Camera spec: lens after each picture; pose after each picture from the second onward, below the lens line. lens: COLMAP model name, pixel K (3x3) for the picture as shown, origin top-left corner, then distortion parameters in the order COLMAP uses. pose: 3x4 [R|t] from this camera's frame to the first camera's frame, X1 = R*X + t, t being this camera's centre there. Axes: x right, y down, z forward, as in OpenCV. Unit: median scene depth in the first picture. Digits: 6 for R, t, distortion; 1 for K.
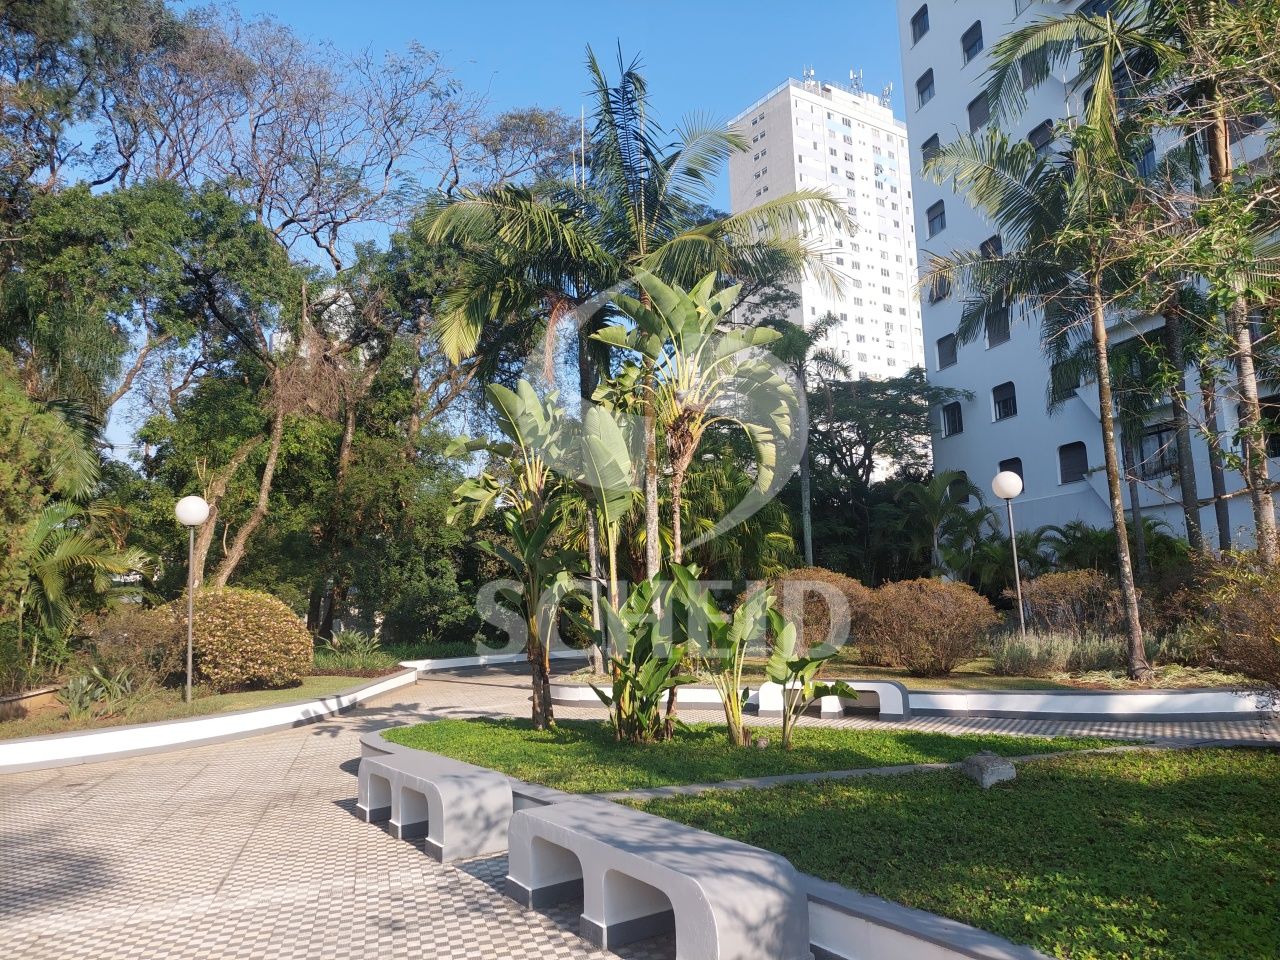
lens RADIAL K [[916.4, 0, 643.0], [0, 916.4, 480.5], [0, 0, 1]] dist [0.060973, -0.012334]
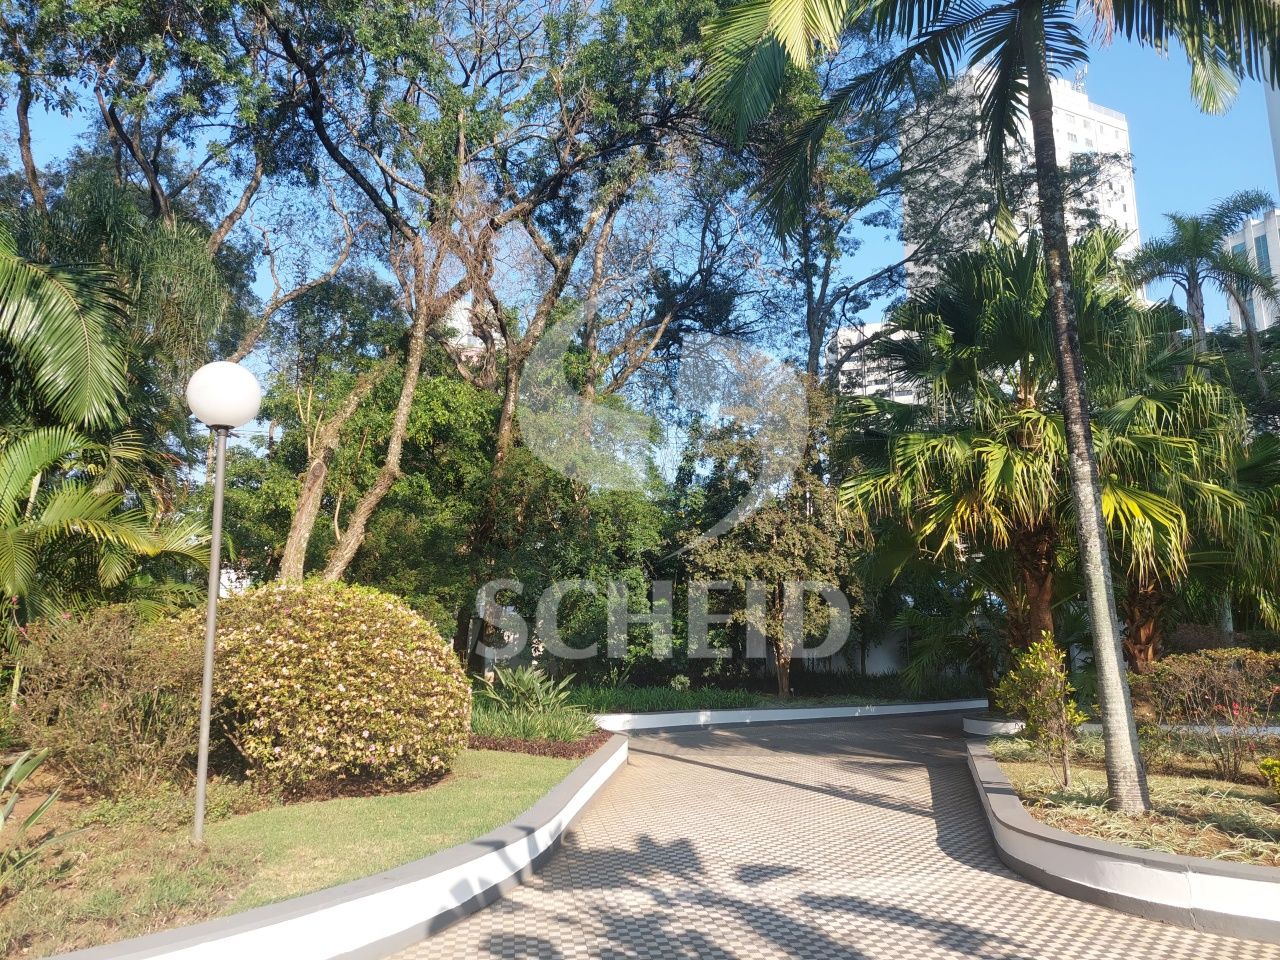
lens RADIAL K [[916.4, 0, 640.1], [0, 916.4, 475.2], [0, 0, 1]] dist [0.060973, -0.012334]
pose [[0.989139, 0.002992, -0.146949, -0.154536], [-0.009361, 0.999046, -0.042664, 0.061742], [0.146681, 0.043576, 0.988223, 0.411169]]
